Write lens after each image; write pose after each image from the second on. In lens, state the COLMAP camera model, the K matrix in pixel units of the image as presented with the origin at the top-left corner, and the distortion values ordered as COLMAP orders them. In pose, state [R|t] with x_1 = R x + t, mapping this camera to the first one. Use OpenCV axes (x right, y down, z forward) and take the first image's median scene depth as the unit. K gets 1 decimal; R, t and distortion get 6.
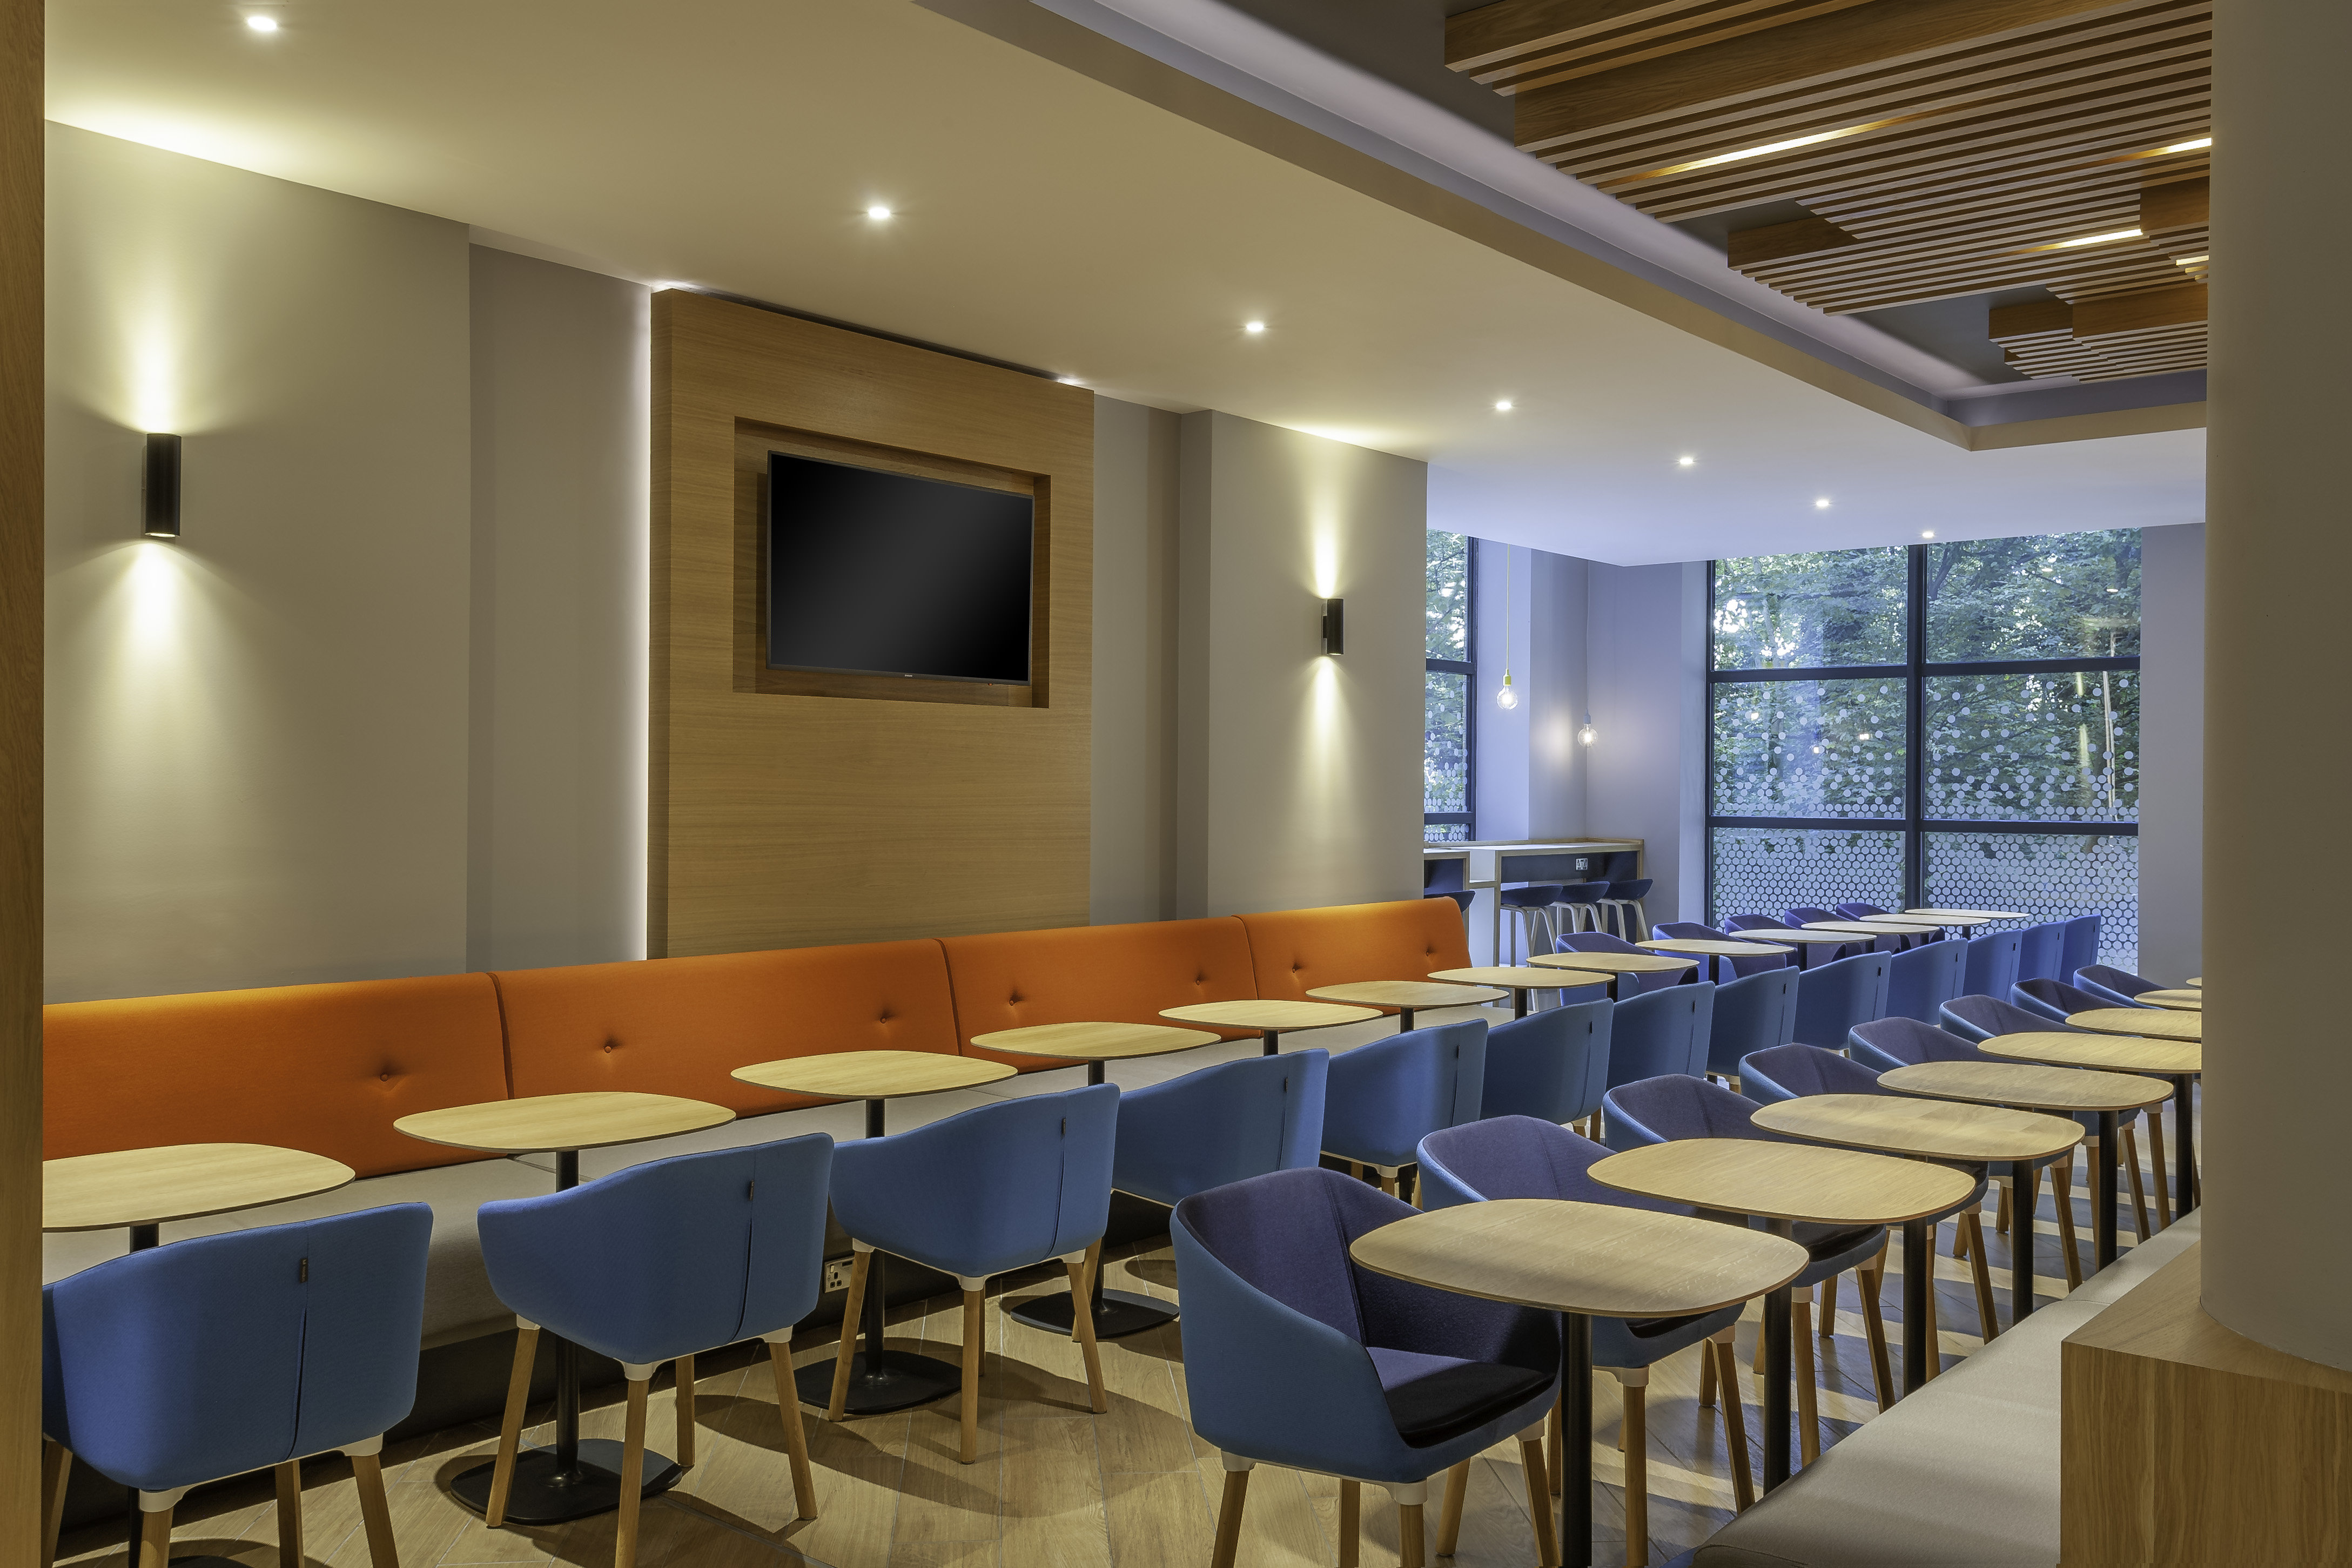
lens RADIAL K [[1912.9, 0, 1162.9], [0, 1912.9, 769.7], [0, 0, 1]] dist [0.009431, 0.005187]
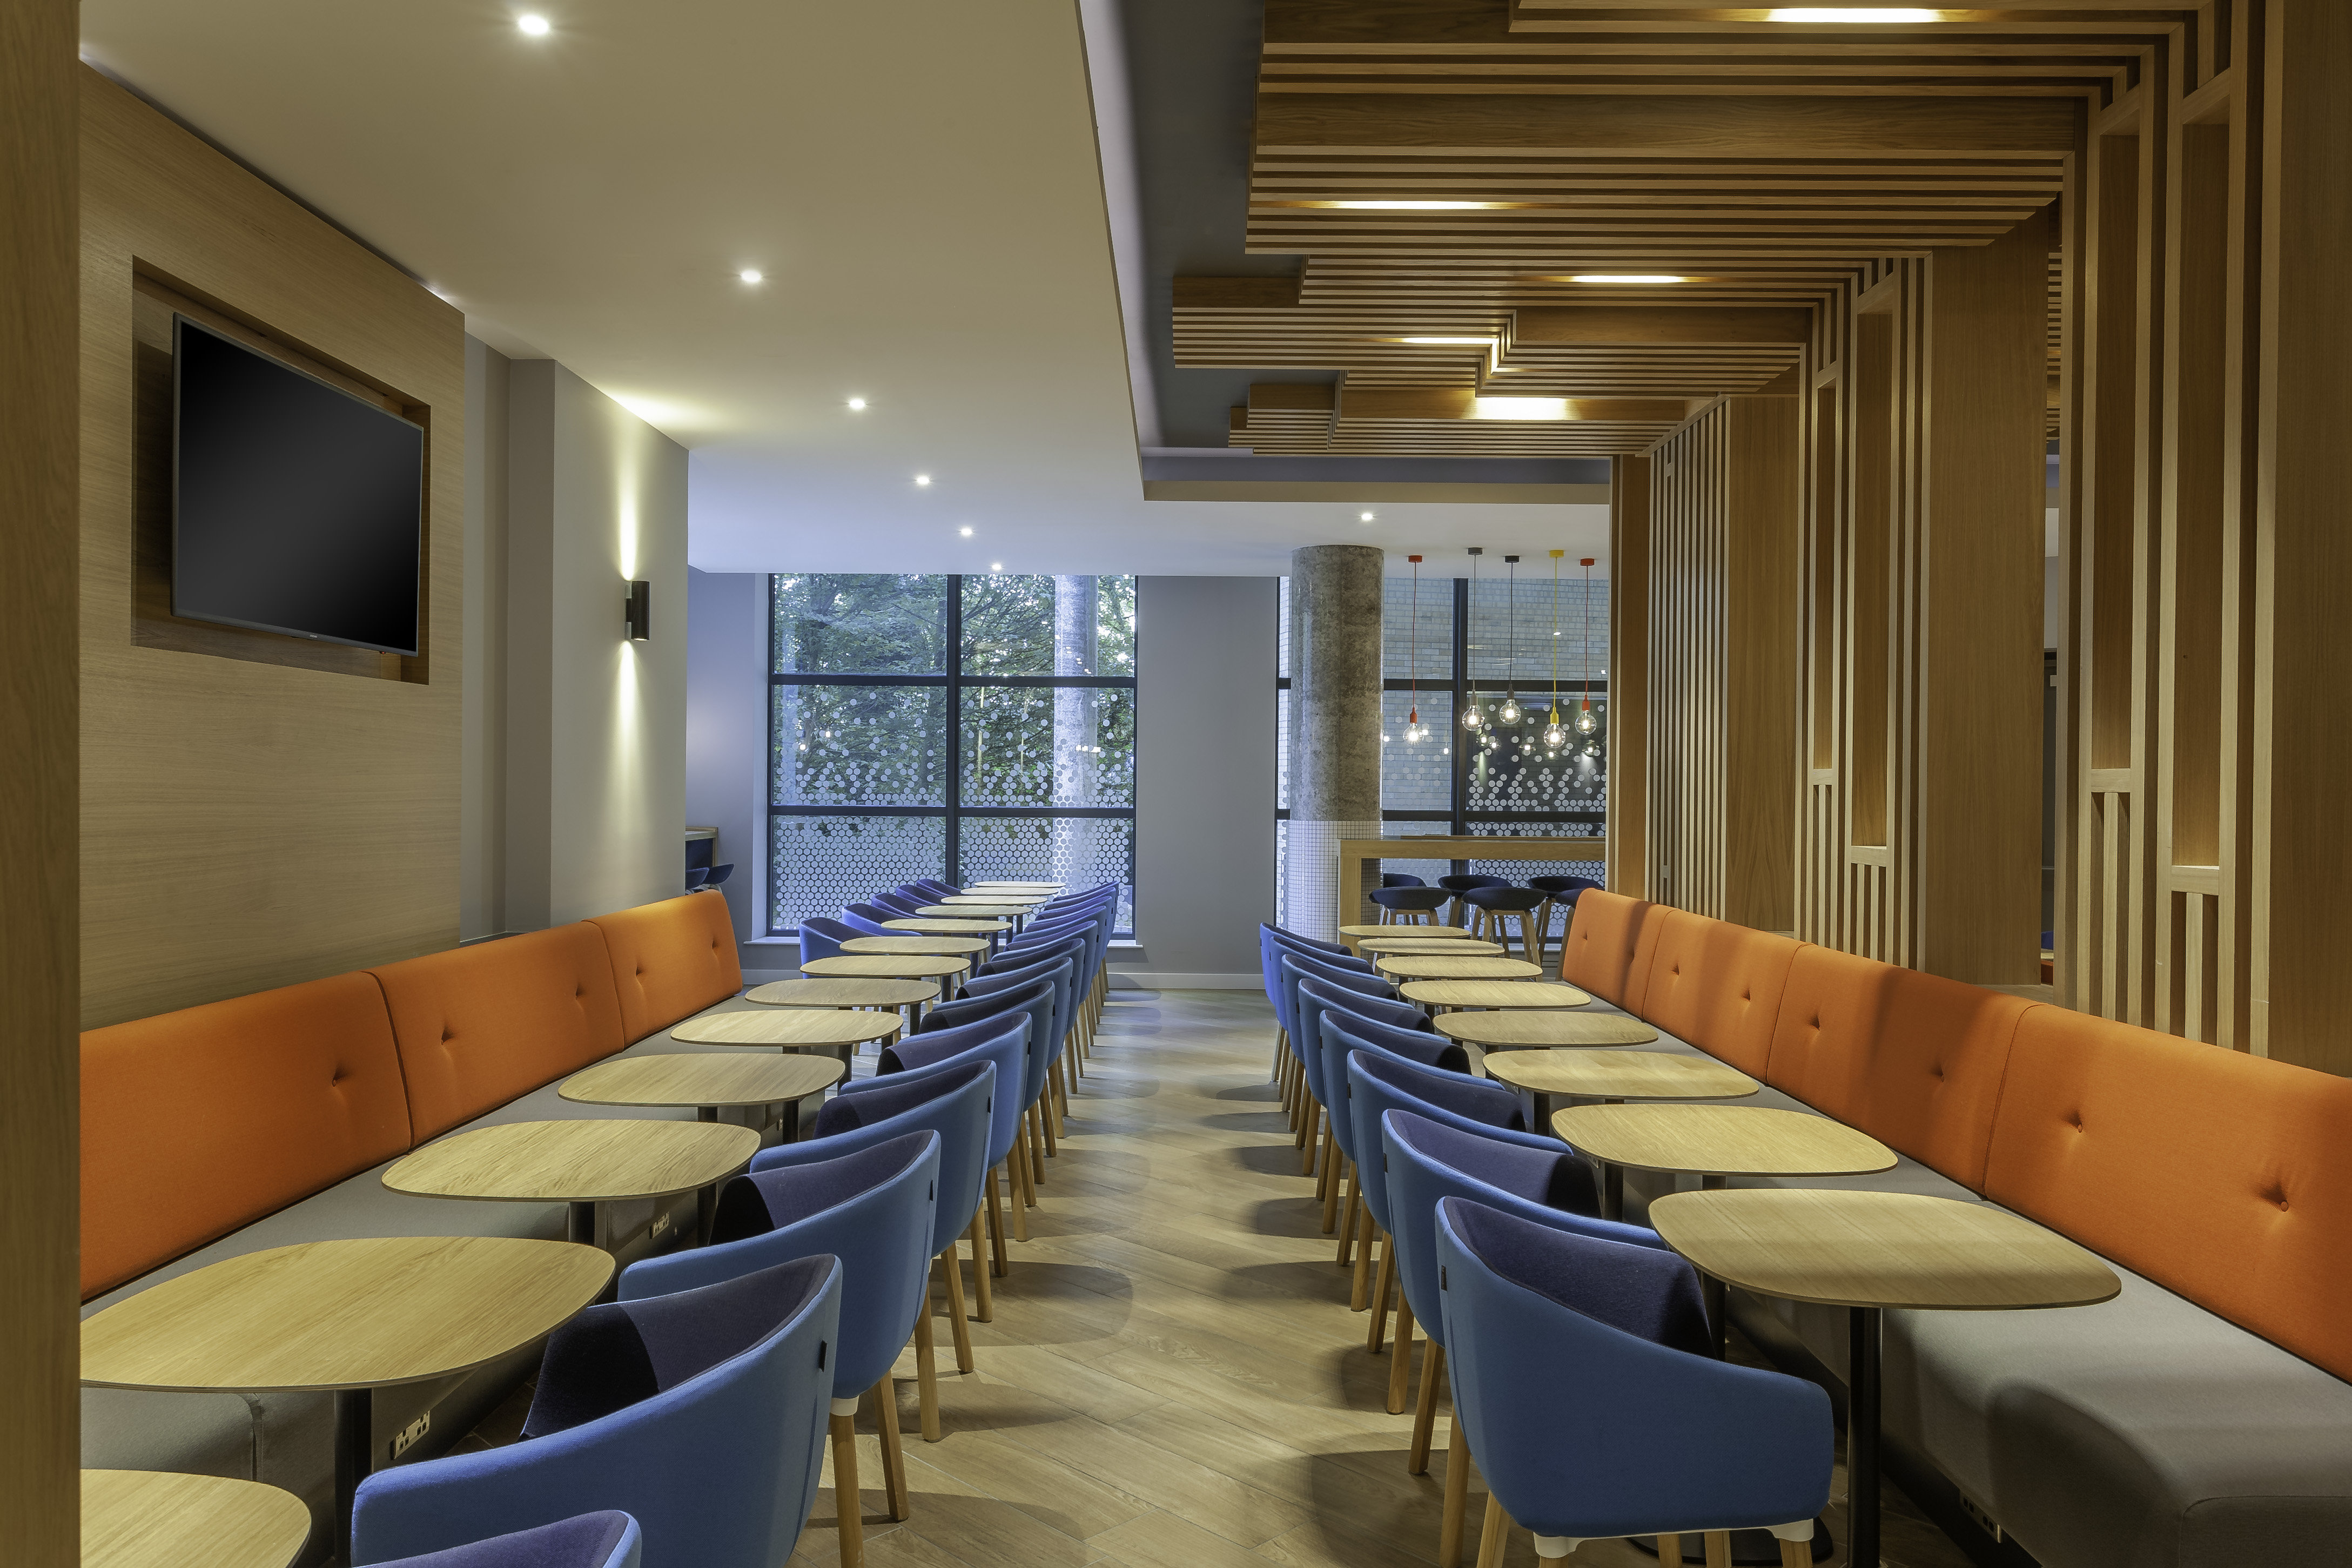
lens RADIAL K [[1636.4, 0, 1174.8], [0, 1636.4, 786.0], [0, 0, 1]] dist [0.006255, -0.000125]
pose [[0.770167, 0.000417, 0.637842, -0.223665], [-0.009935, 0.999886, 0.011342, 0.000603], [-0.637765, -0.015072, 0.770084, 0.203781]]
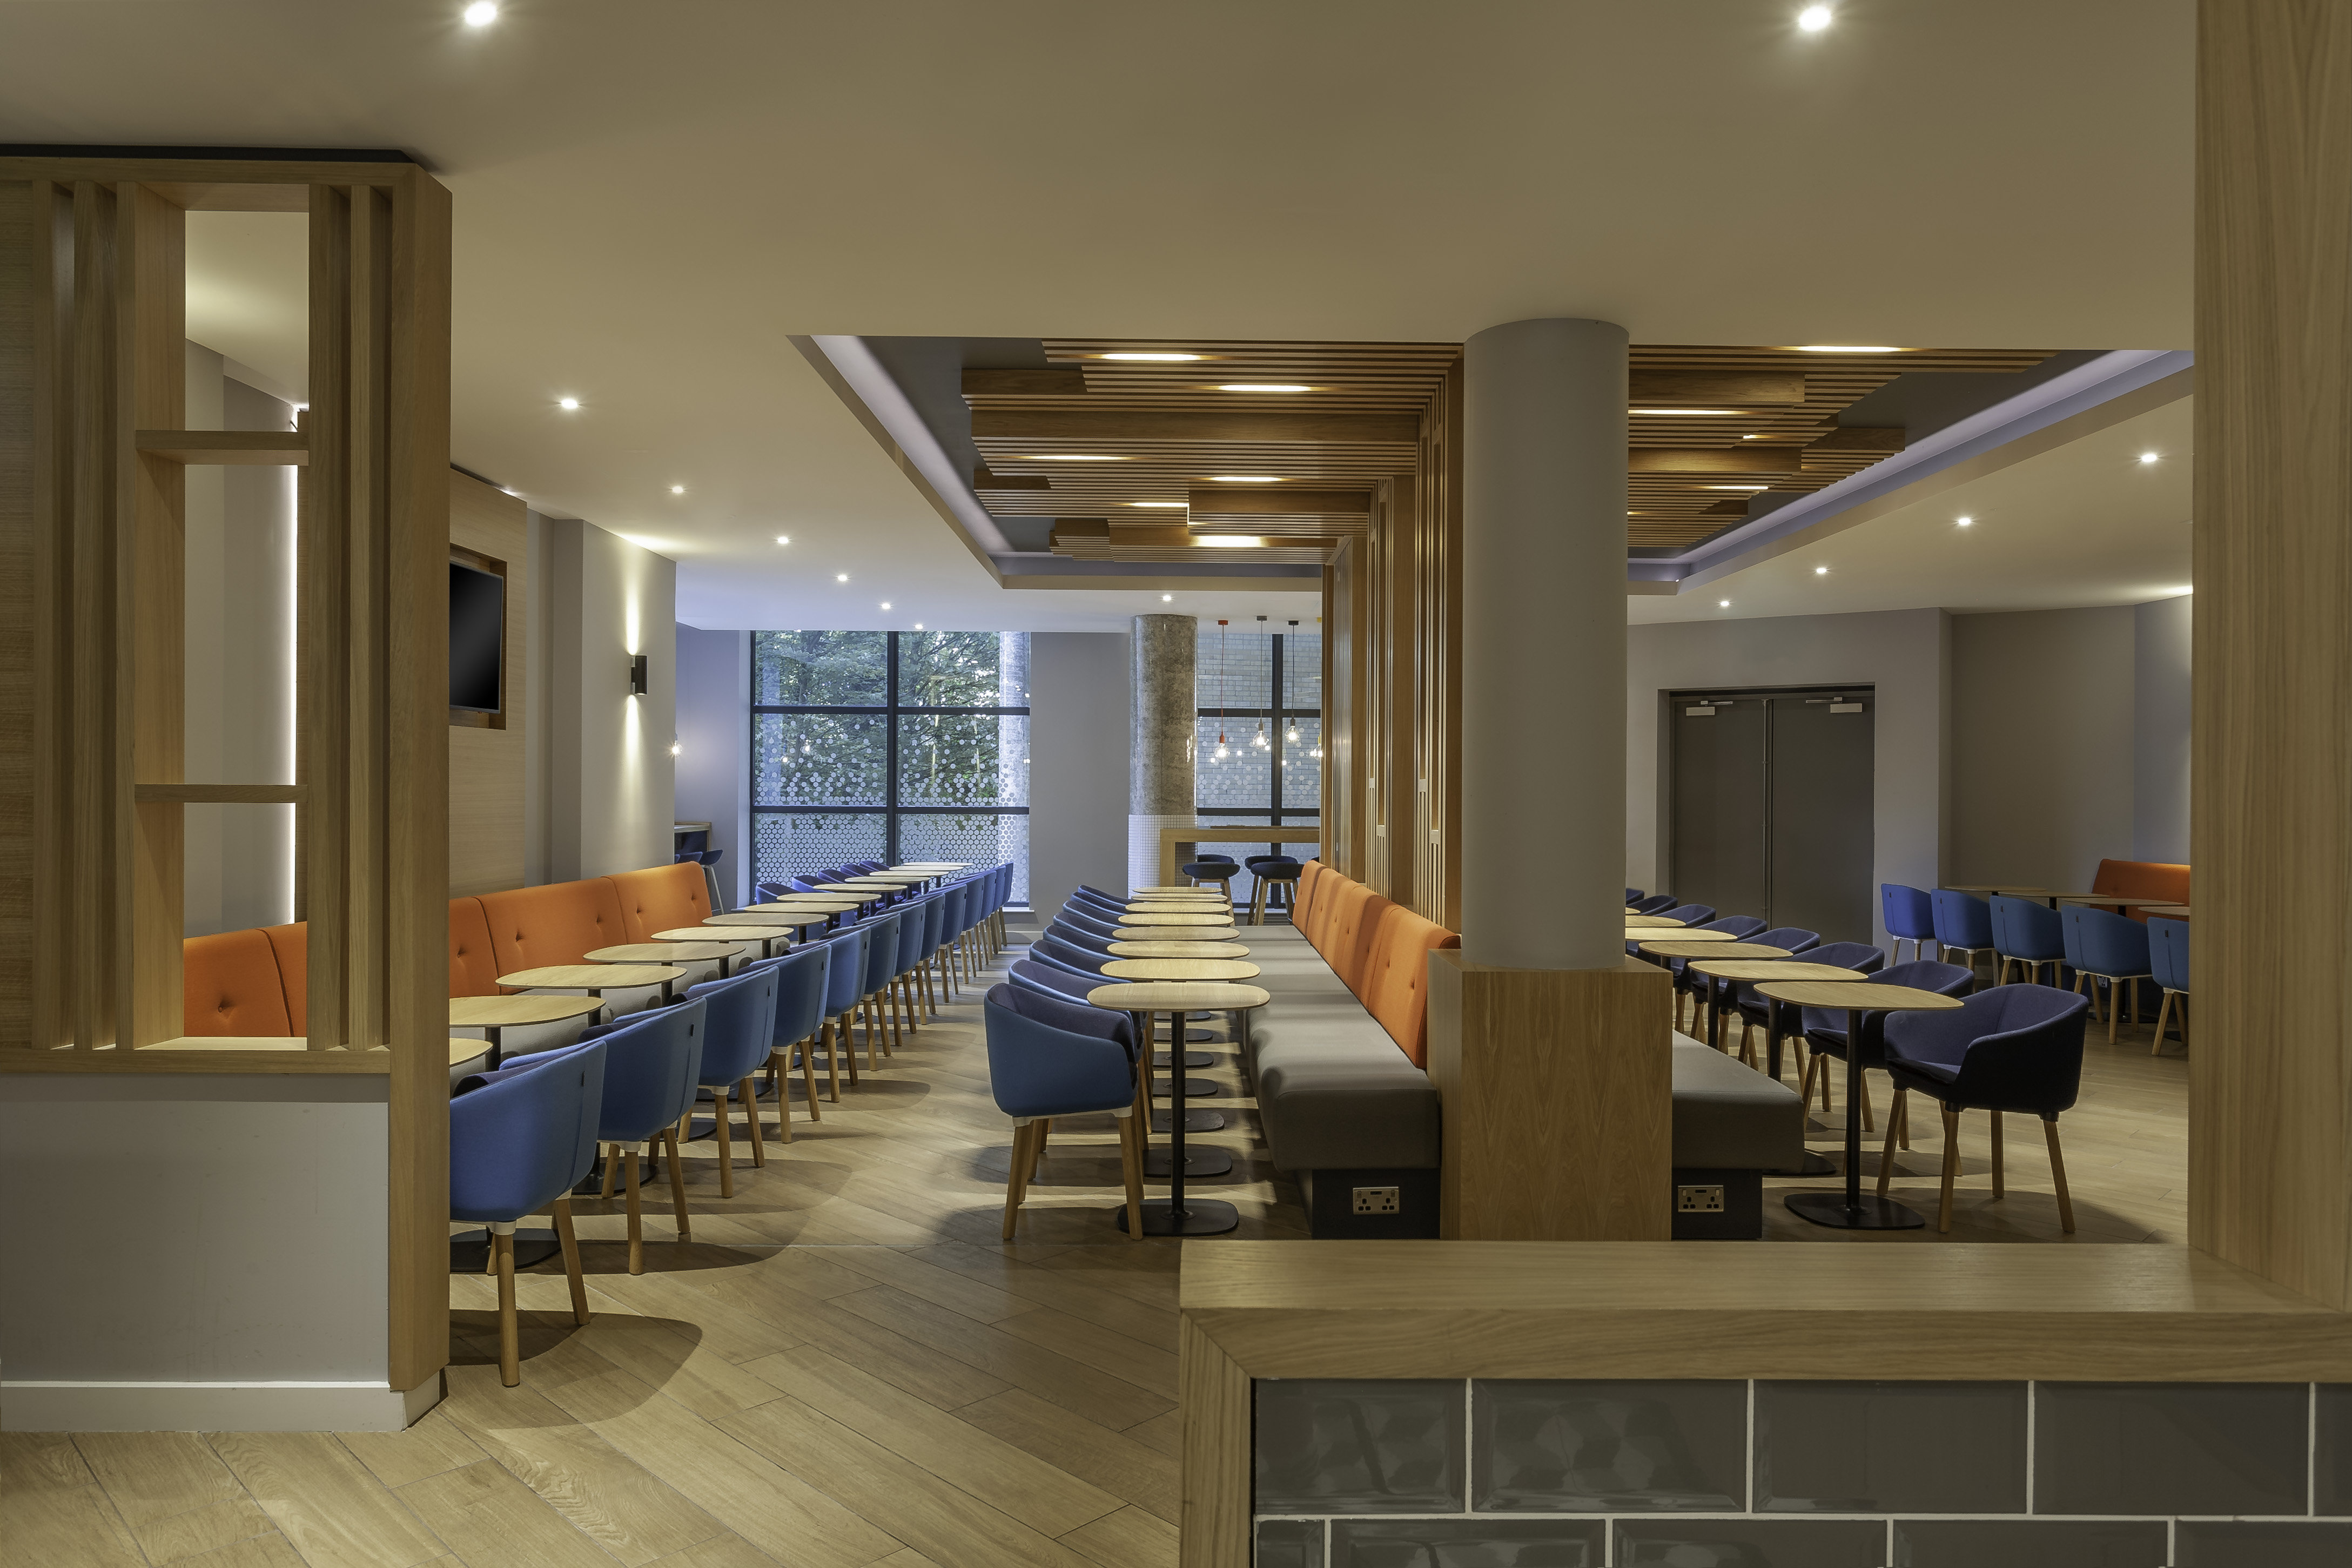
lens RADIAL K [[1494.1, 0, 1192.5], [0, 1494.1, 786.6], [0, 0, 1]] dist [0.005103, 0.000605]
pose [[0.757254, -0.000809, 0.653120, -0.329206], [-0.006634, 0.999938, 0.008931, -0.003726], [-0.653087, -0.011096, 0.757201, -0.120924]]
